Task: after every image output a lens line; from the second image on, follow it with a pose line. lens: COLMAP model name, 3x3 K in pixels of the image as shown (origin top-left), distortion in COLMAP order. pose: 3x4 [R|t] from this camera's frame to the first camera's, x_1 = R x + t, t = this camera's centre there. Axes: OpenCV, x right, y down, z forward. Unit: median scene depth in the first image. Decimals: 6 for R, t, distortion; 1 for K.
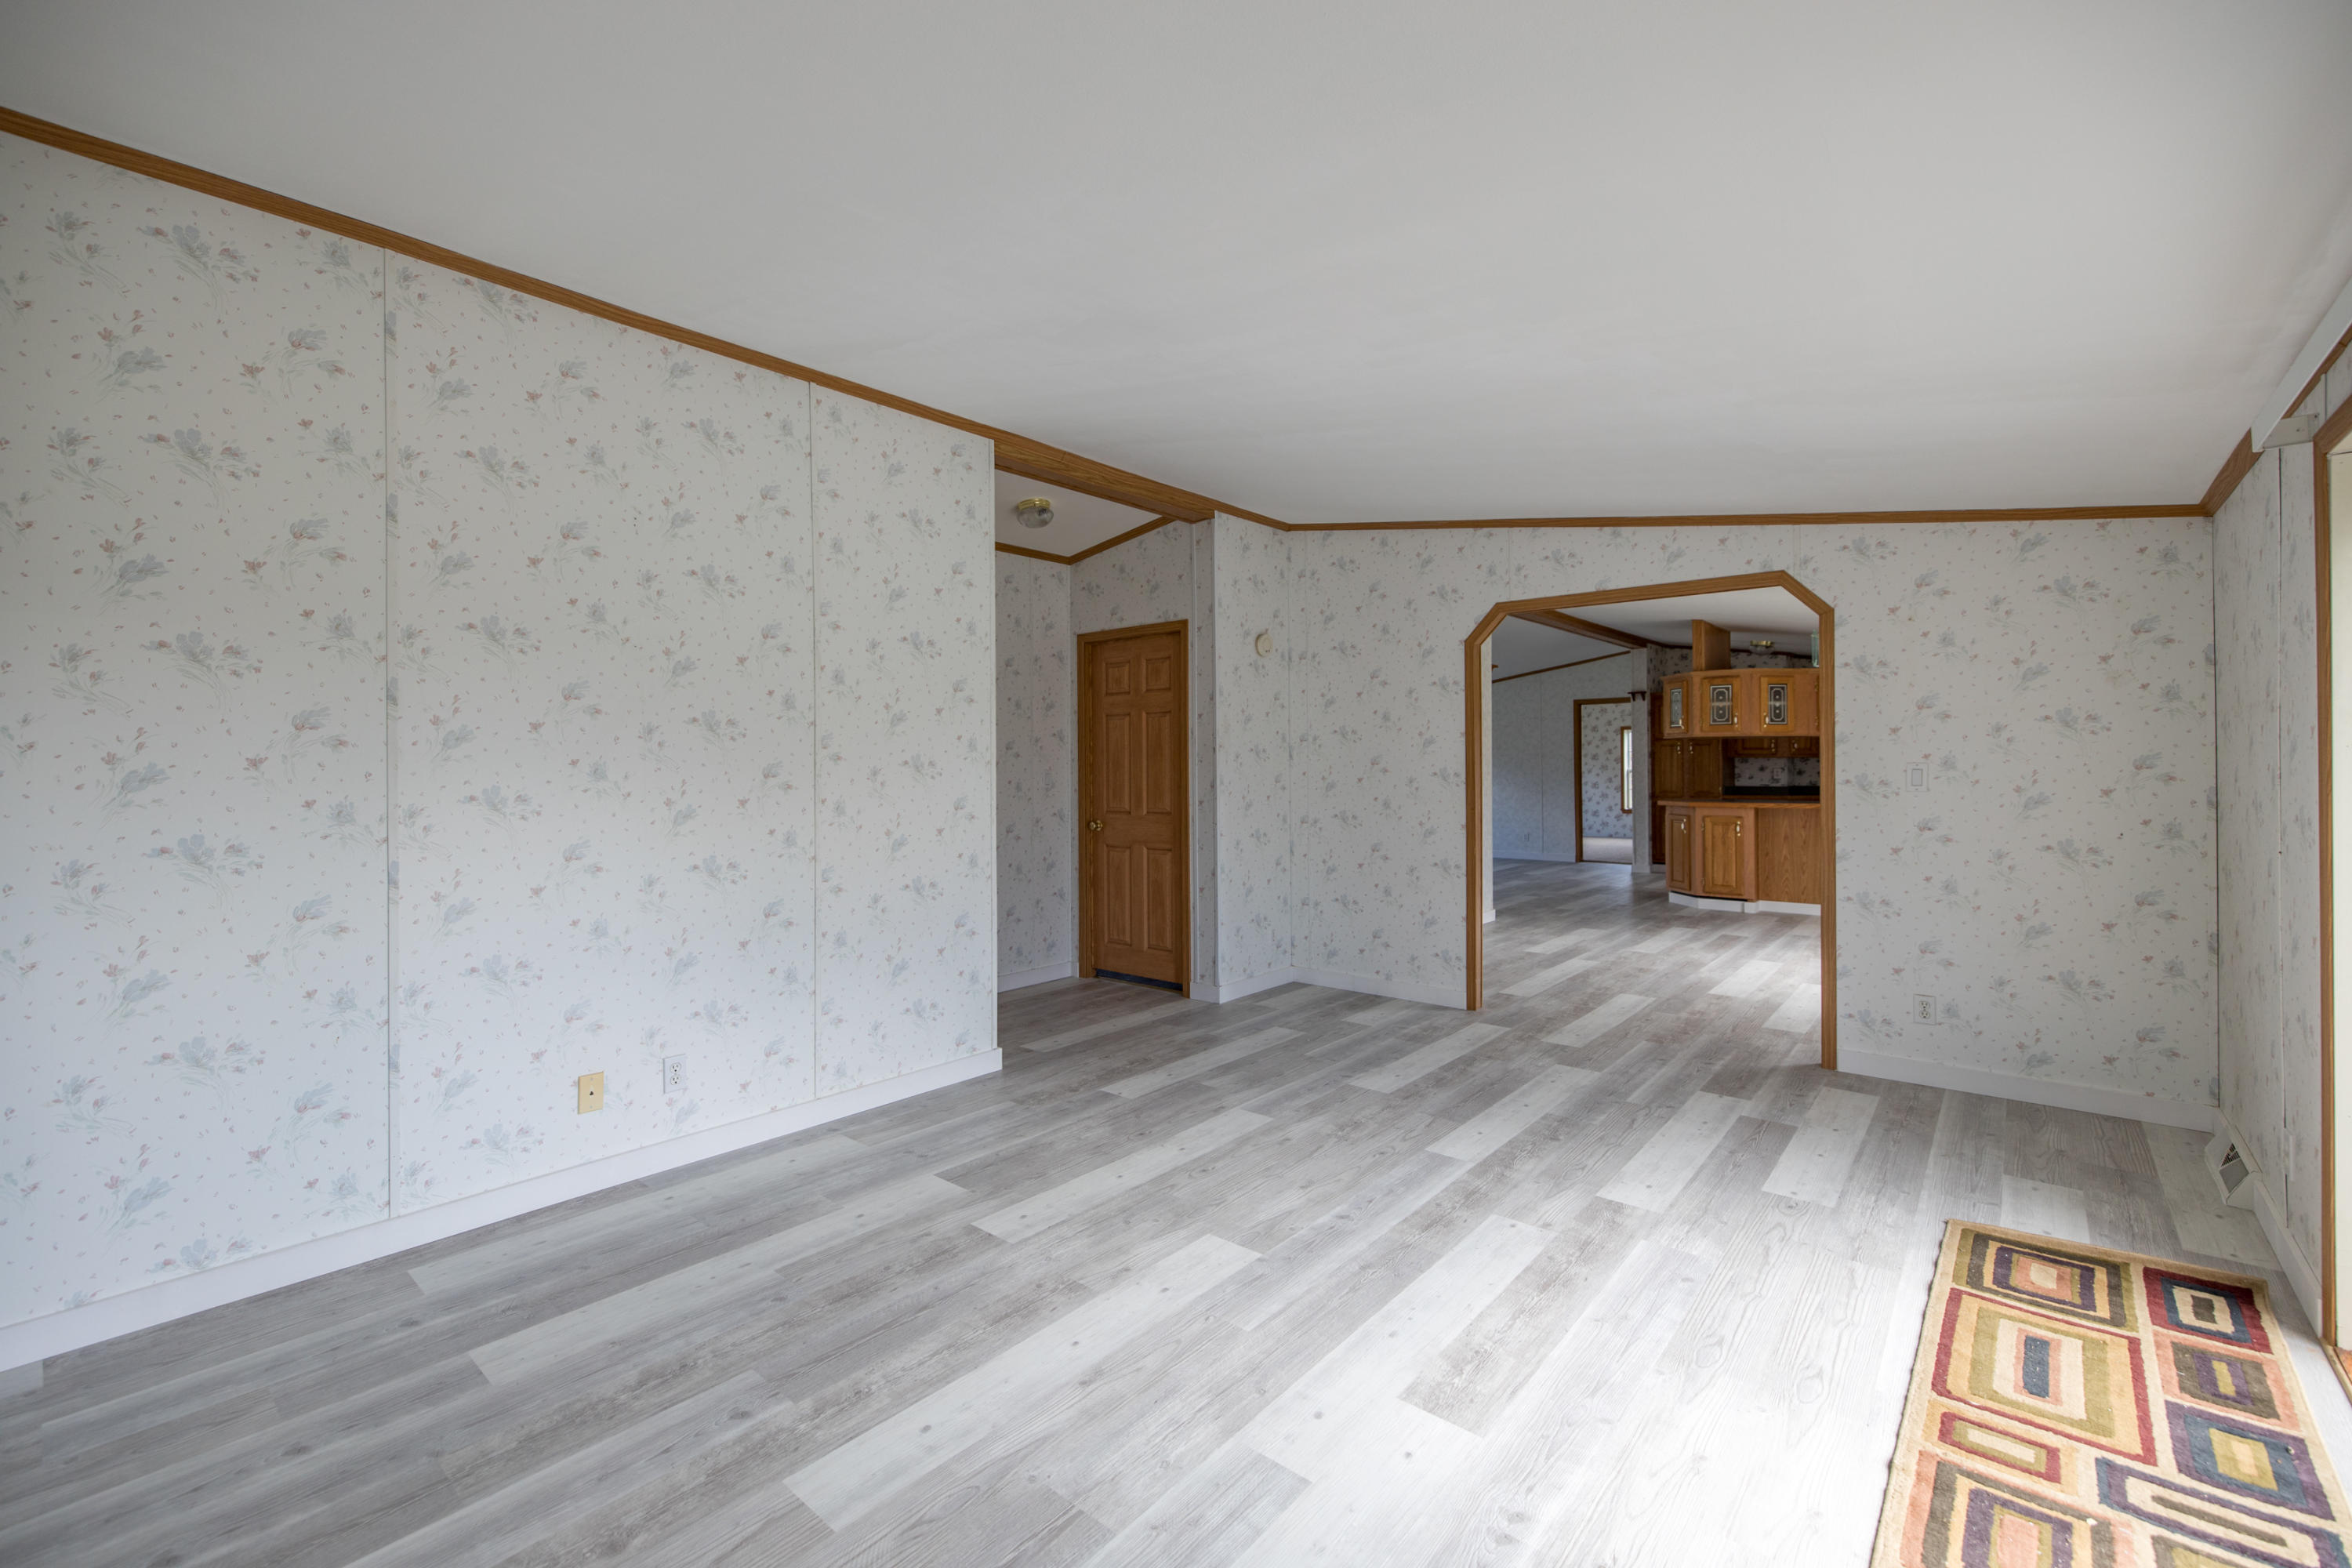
lens RADIAL K [[985.3, 0, 1166.7], [0, 985.3, 768.4], [0, 0, 1]] dist [-0.000720, -0.000128]
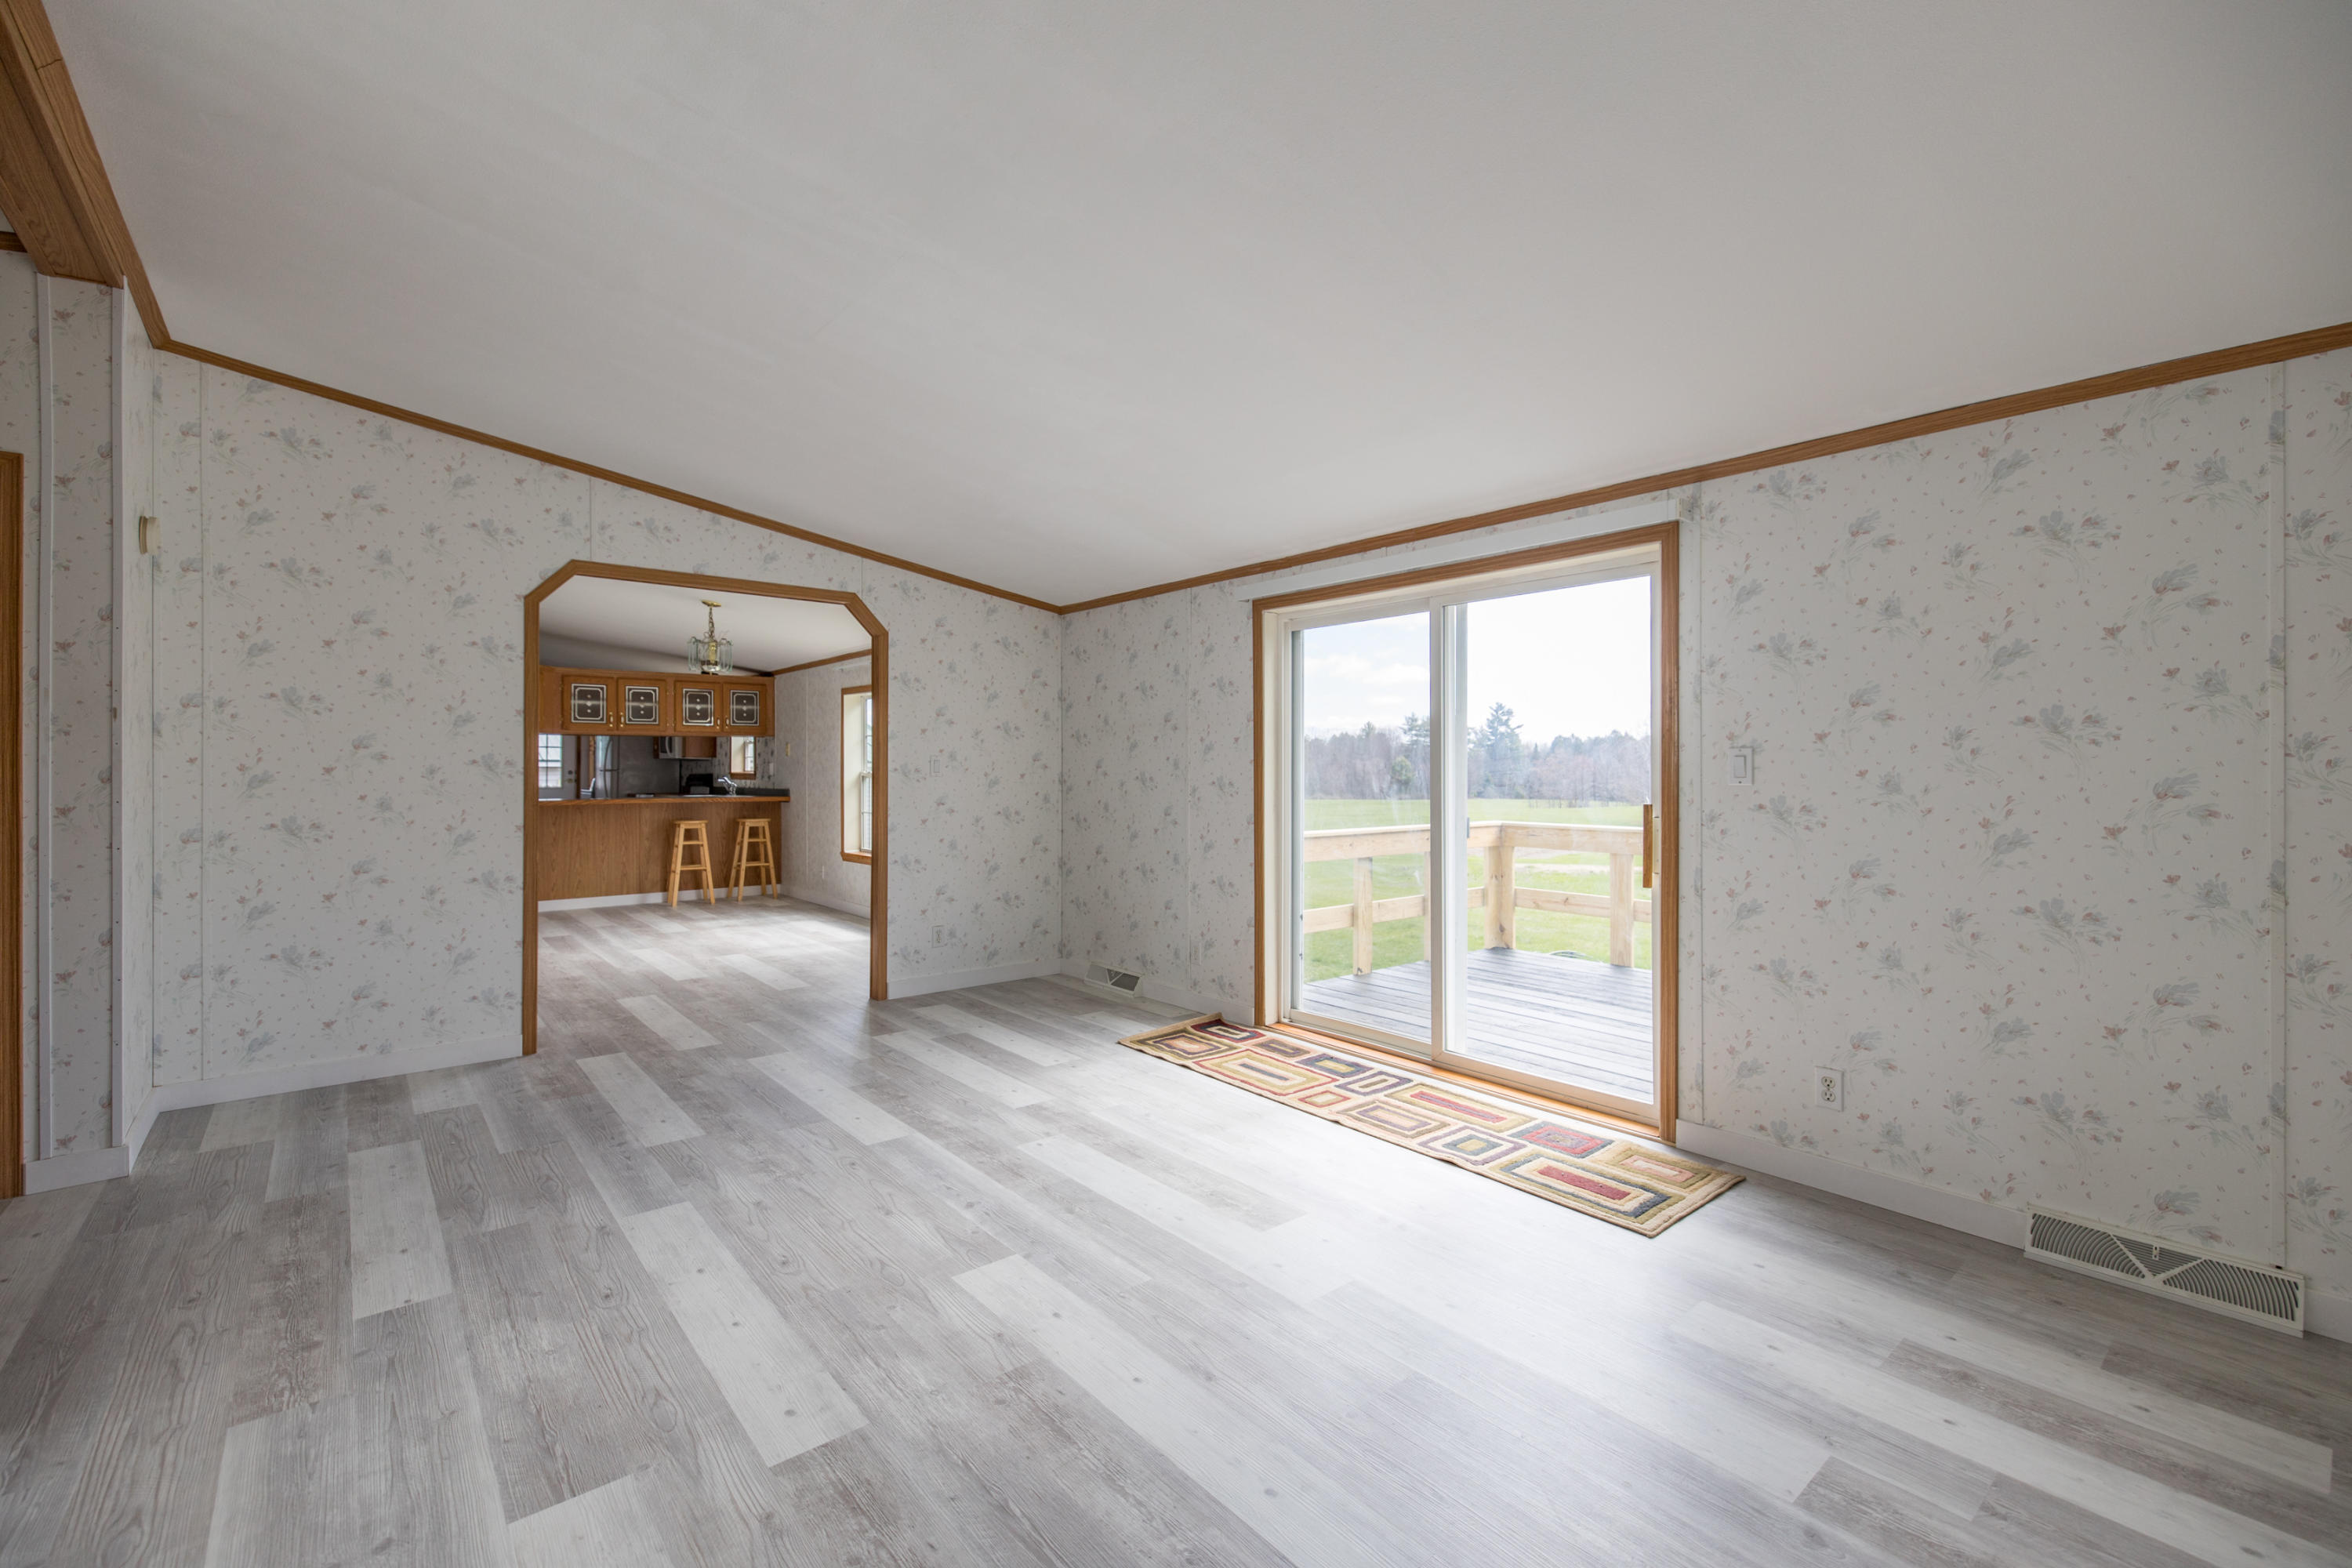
lens RADIAL K [[1001.2, 0, 1163.6], [0, 1001.2, 770.2], [0, 0, 1]] dist [-0.000448, -0.000111]
pose [[0.166457, 0.005174, 0.986035, -0.619578], [-0.000063, 0.999986, -0.005237, 0.024355], [-0.986049, 0.000809, 0.166455, 0.520959]]
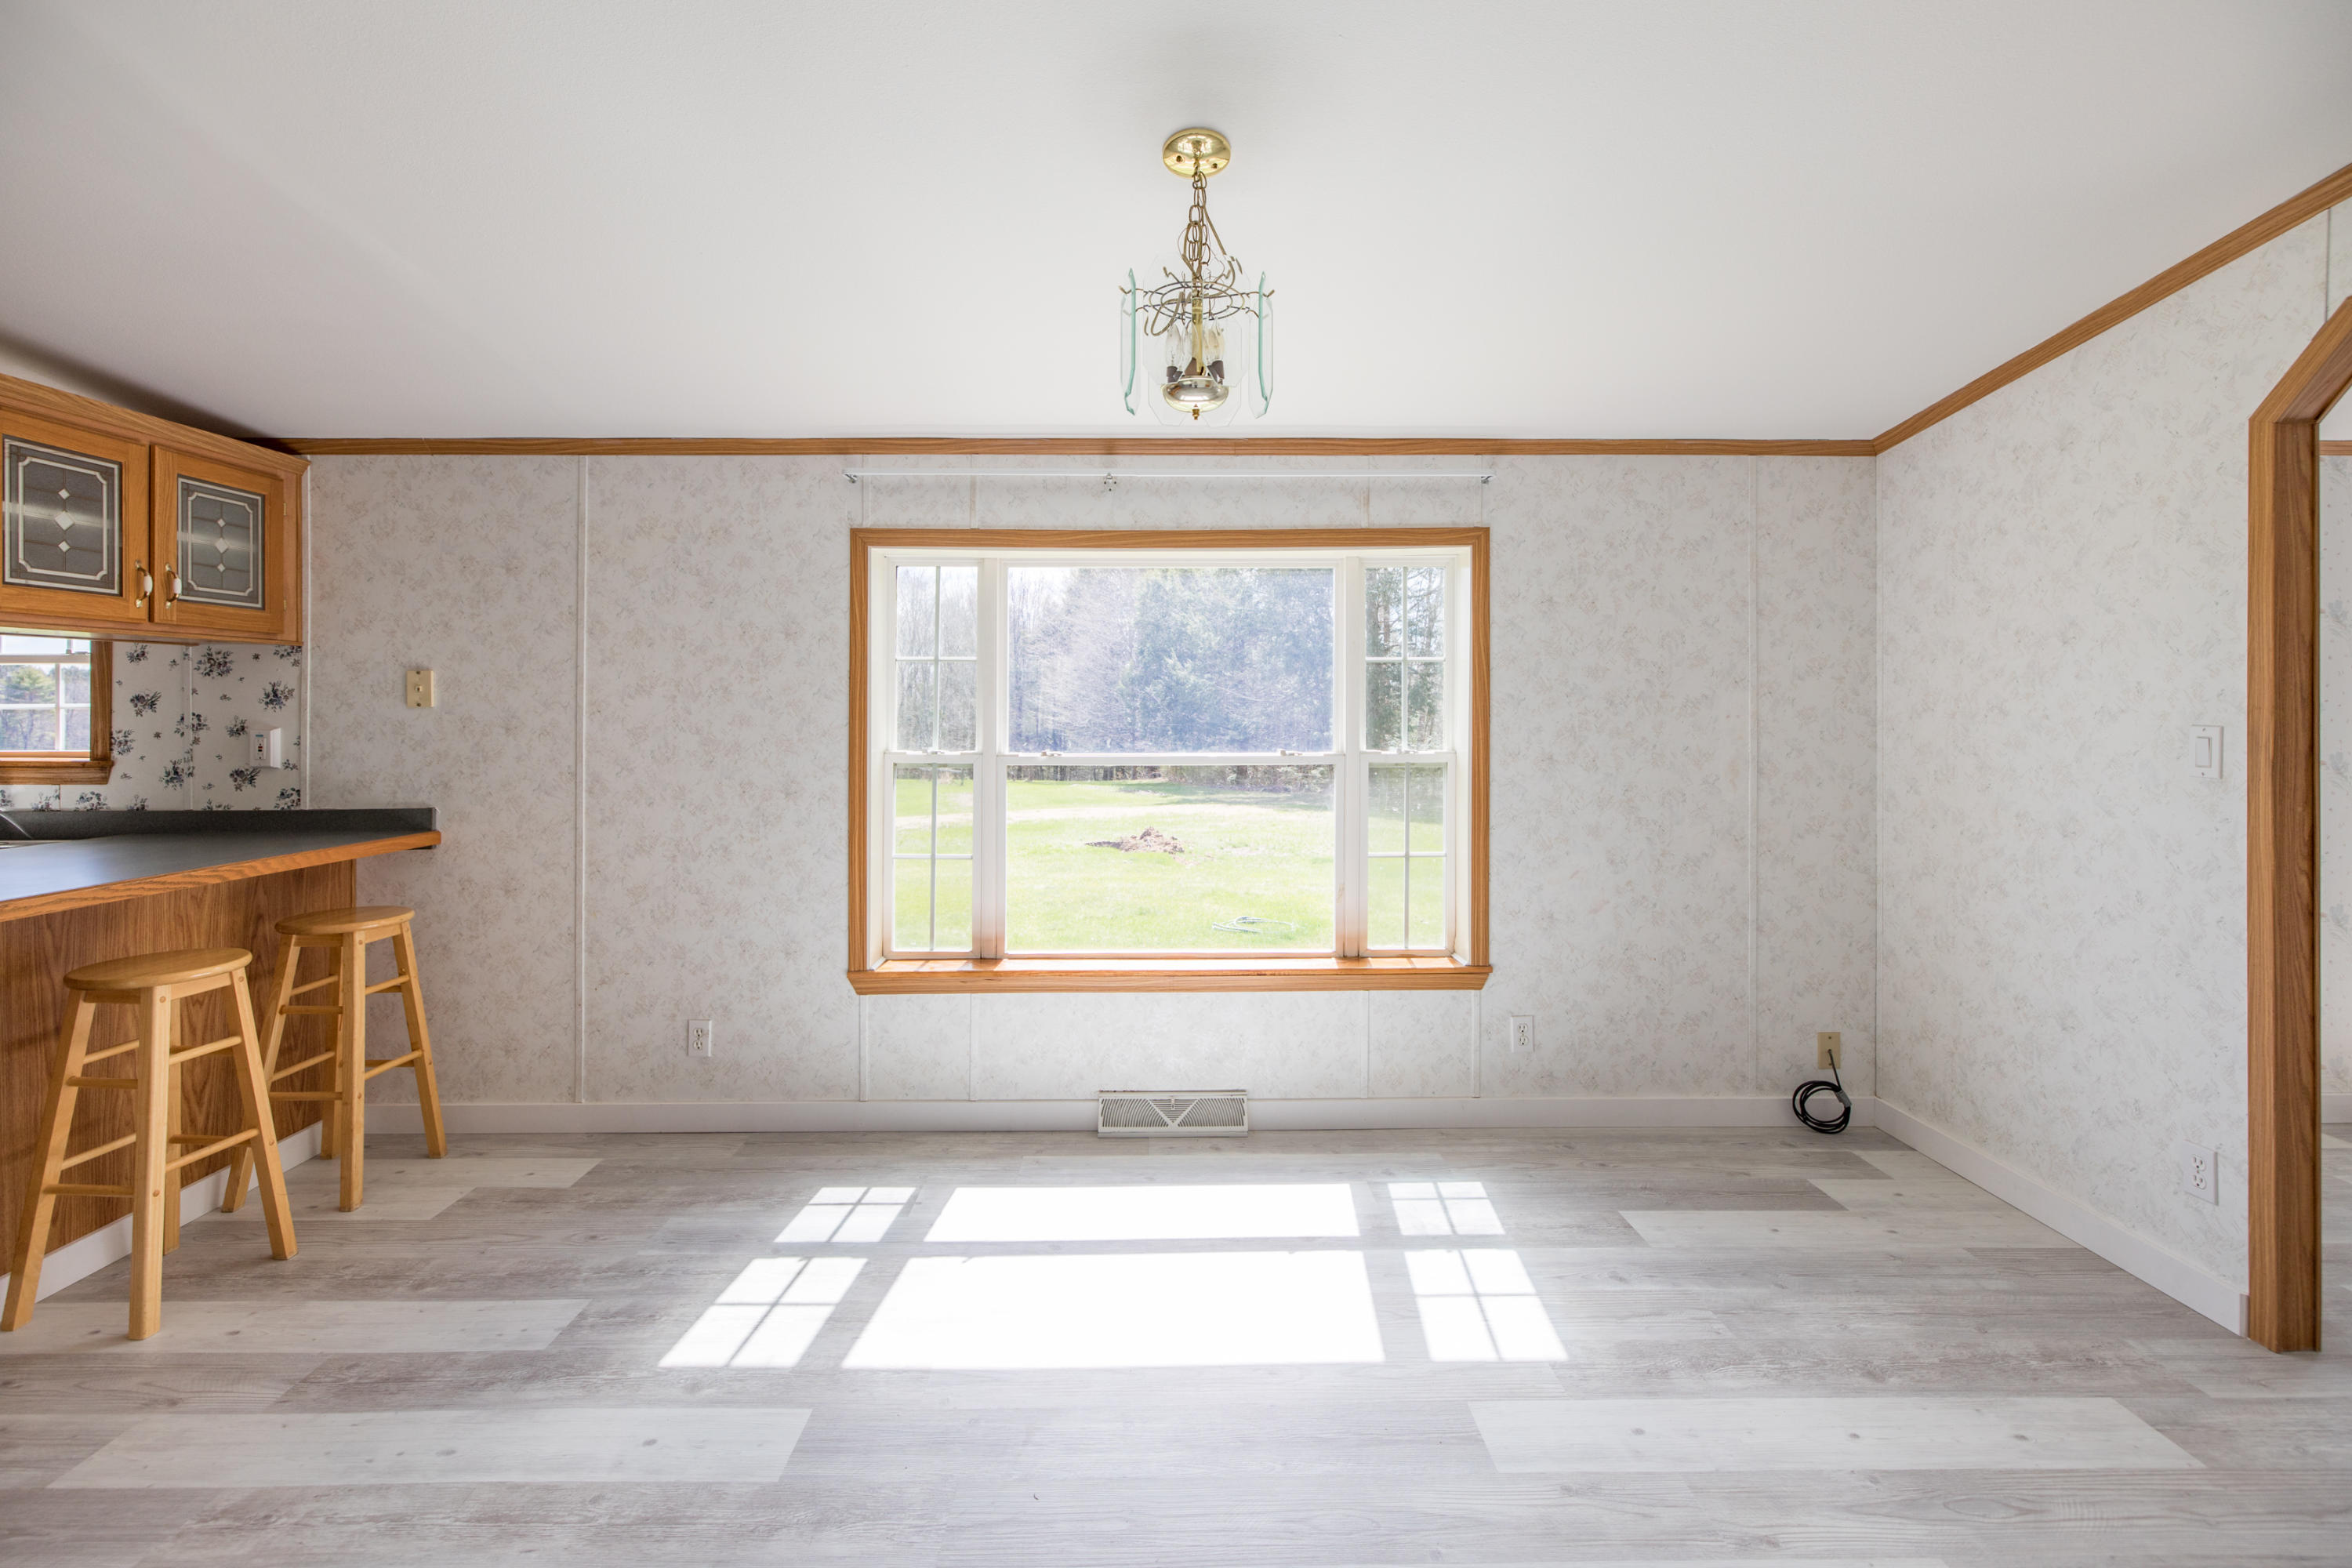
lens RADIAL K [[1029.0, 0, 1171.8], [0, 1029.0, 708.9], [0, 0, 1]] dist [0.002052, 0.000397]
pose [[-0.659774, 0.008724, 0.751413, 0.777109], [0.006896, 0.999961, -0.005555, -0.018510], [-0.751432, 0.001517, -0.659809, 2.113612]]
